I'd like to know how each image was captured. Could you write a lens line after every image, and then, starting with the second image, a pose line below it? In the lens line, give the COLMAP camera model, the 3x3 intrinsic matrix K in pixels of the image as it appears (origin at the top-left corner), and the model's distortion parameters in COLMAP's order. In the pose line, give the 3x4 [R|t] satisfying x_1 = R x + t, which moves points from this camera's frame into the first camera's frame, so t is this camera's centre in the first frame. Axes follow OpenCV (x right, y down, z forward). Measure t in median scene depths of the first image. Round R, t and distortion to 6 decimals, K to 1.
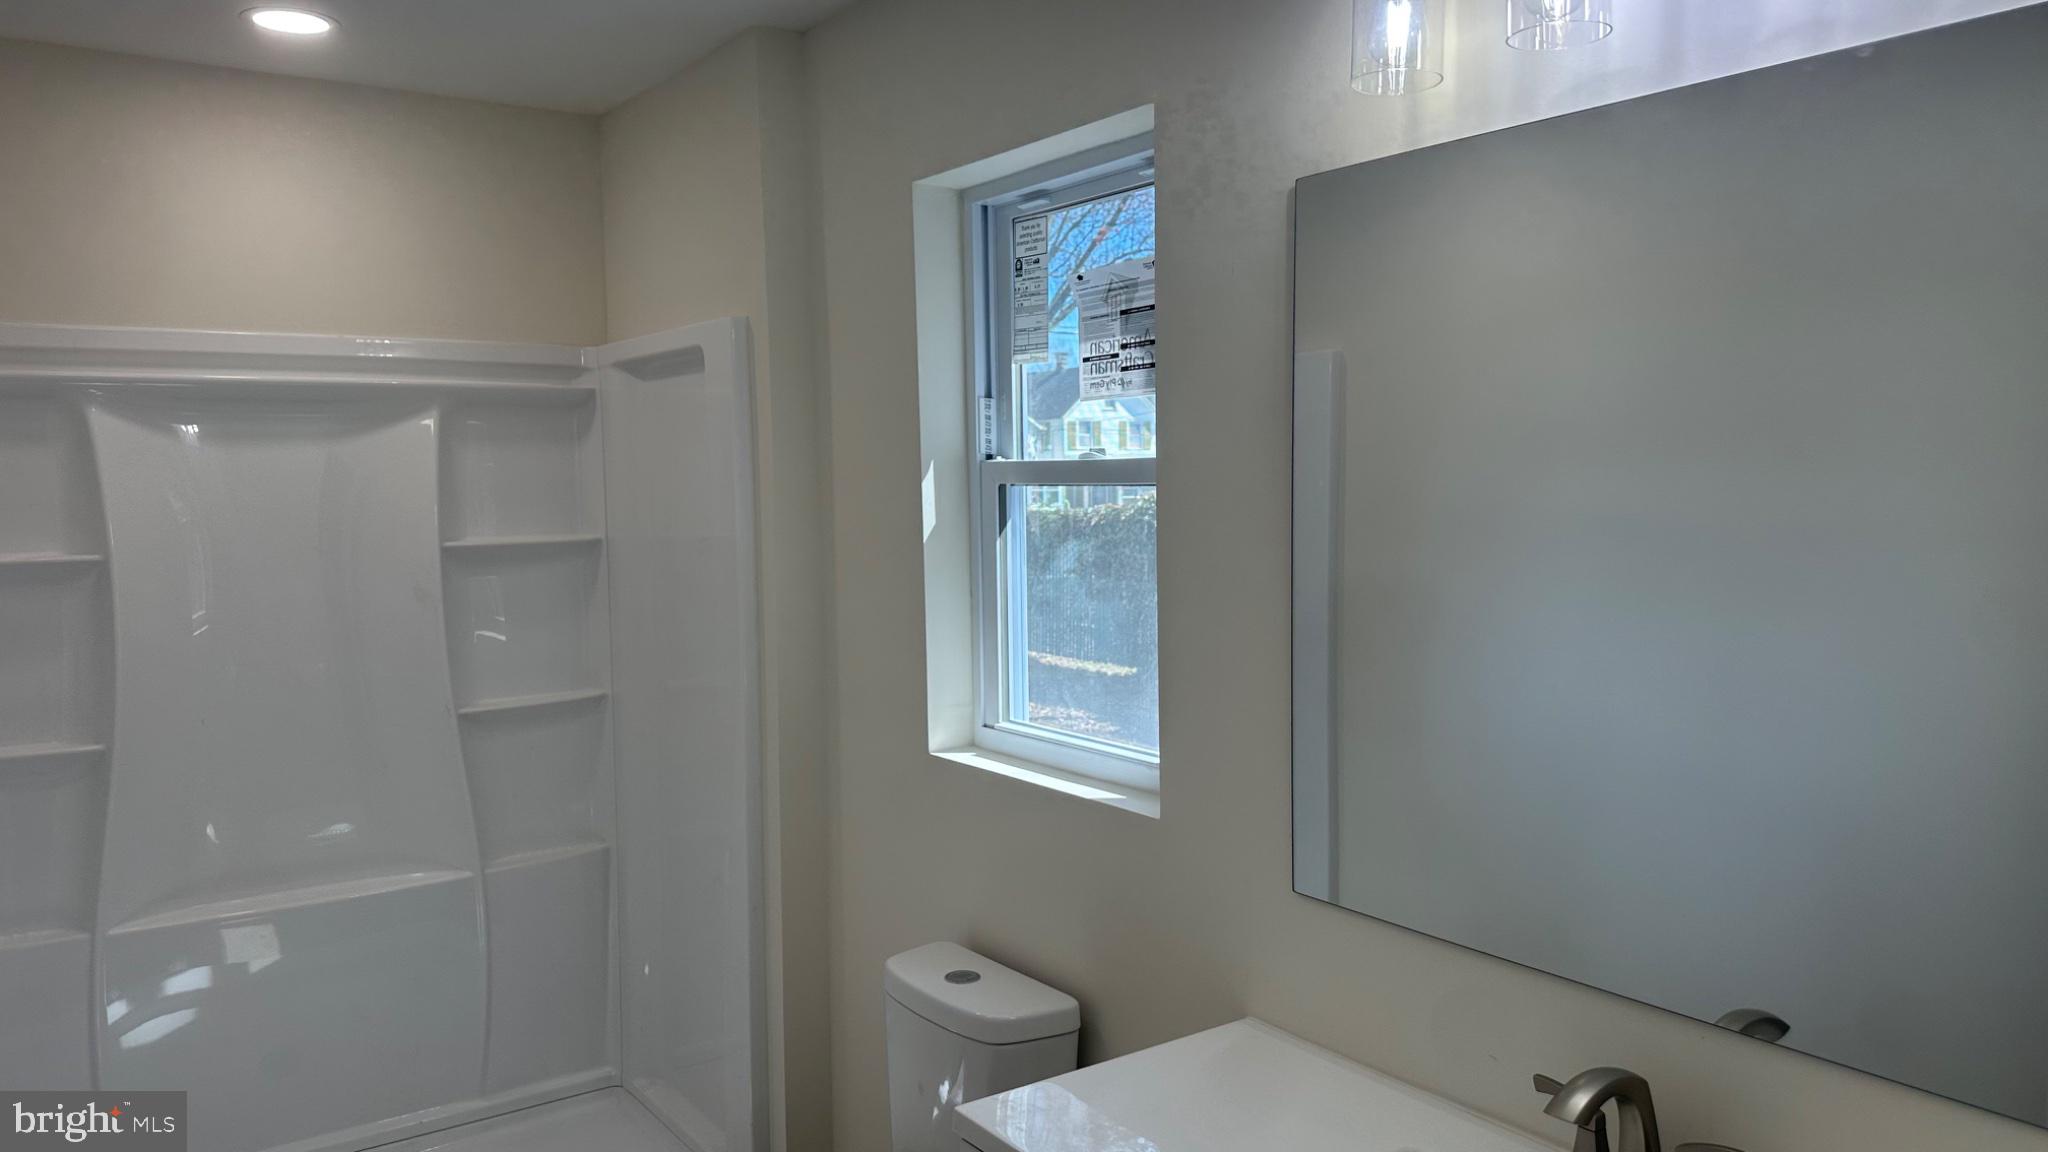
lens RADIAL K [[1451.6, 0, 1017.7], [0, 1451.6, 590.9], [0, 0, 1]] dist [0.085024, -0.088802]
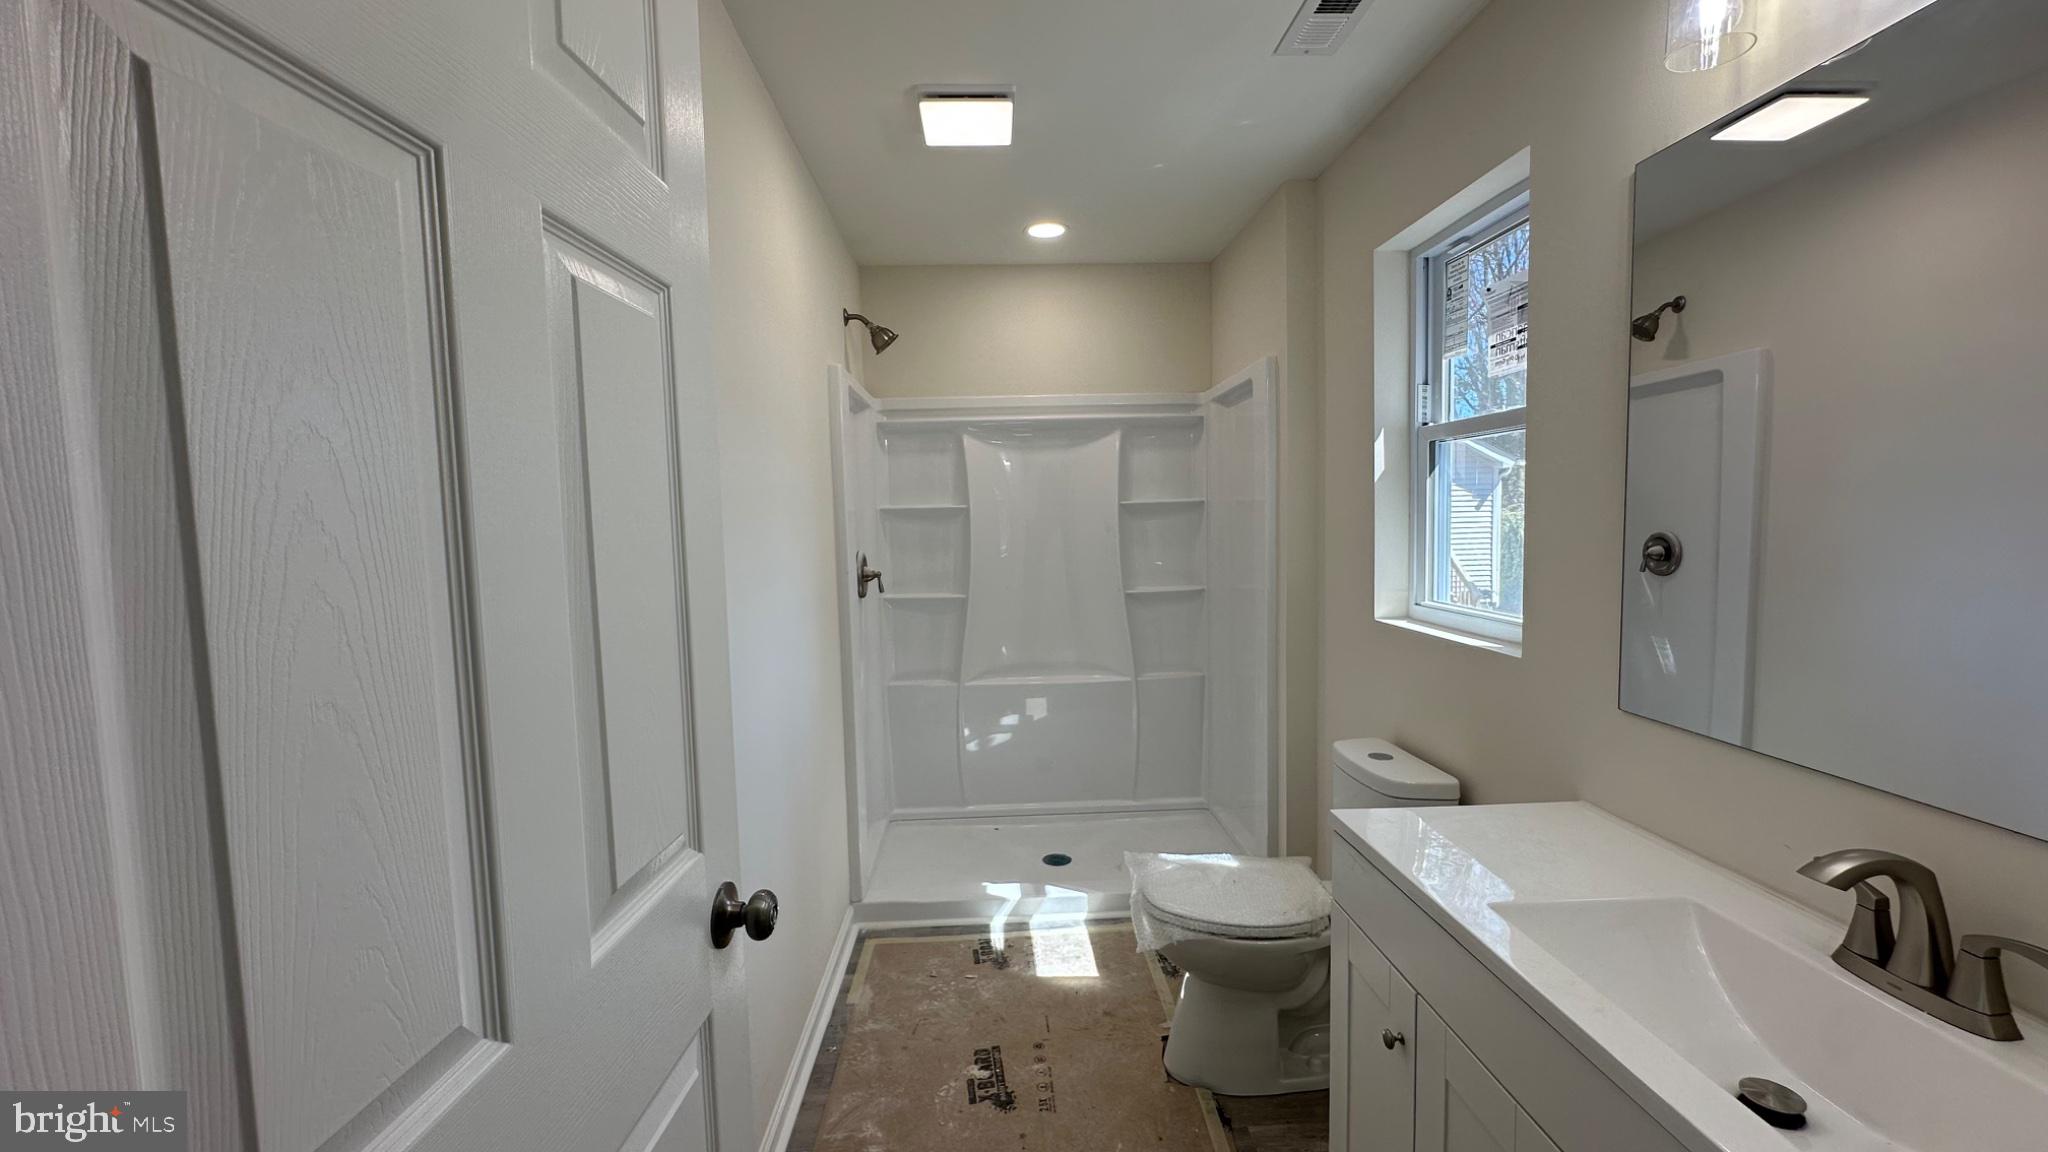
lens RADIAL K [[825.7, 0, 1017.3], [0, 825.7, 578.5], [0, 0, 1]] dist [0.008337, 0.001824]
pose [[0.838937, 0.033562, -0.543192, 0.094073], [-0.028864, 0.999436, 0.017172, 0.062674], [0.543462, 0.001272, 0.839433, 0.047613]]
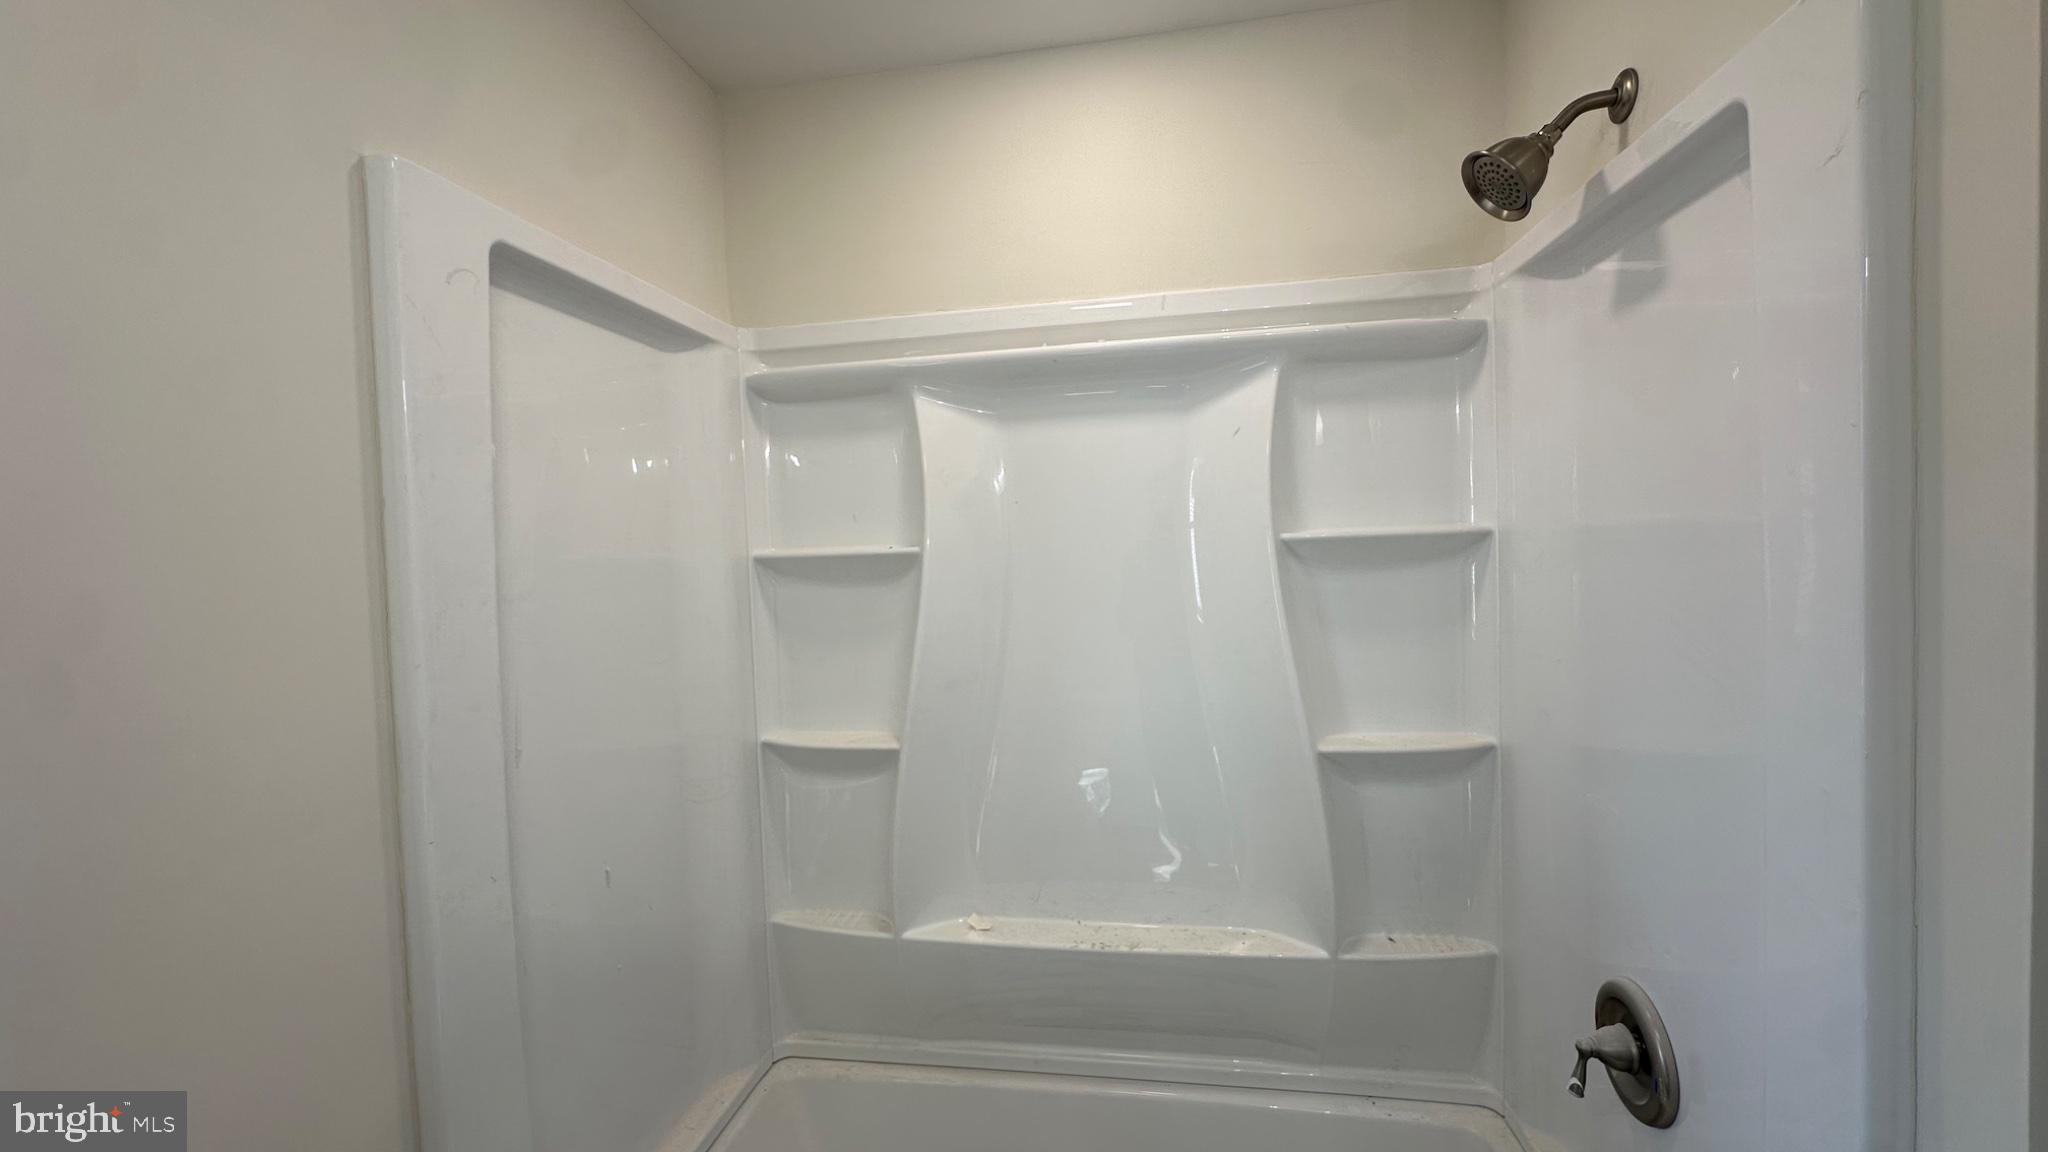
lens RADIAL K [[825.7, 0, 1024.2], [0, 825.7, 571.7], [0, 0, 1]] dist [0.008337, 0.001824]
pose [[0.713320, 0.013140, -0.700715, -0.212304], [-0.020440, 0.999789, -0.002060, -0.008924], [0.700540, 0.015792, 0.713438, 0.712668]]
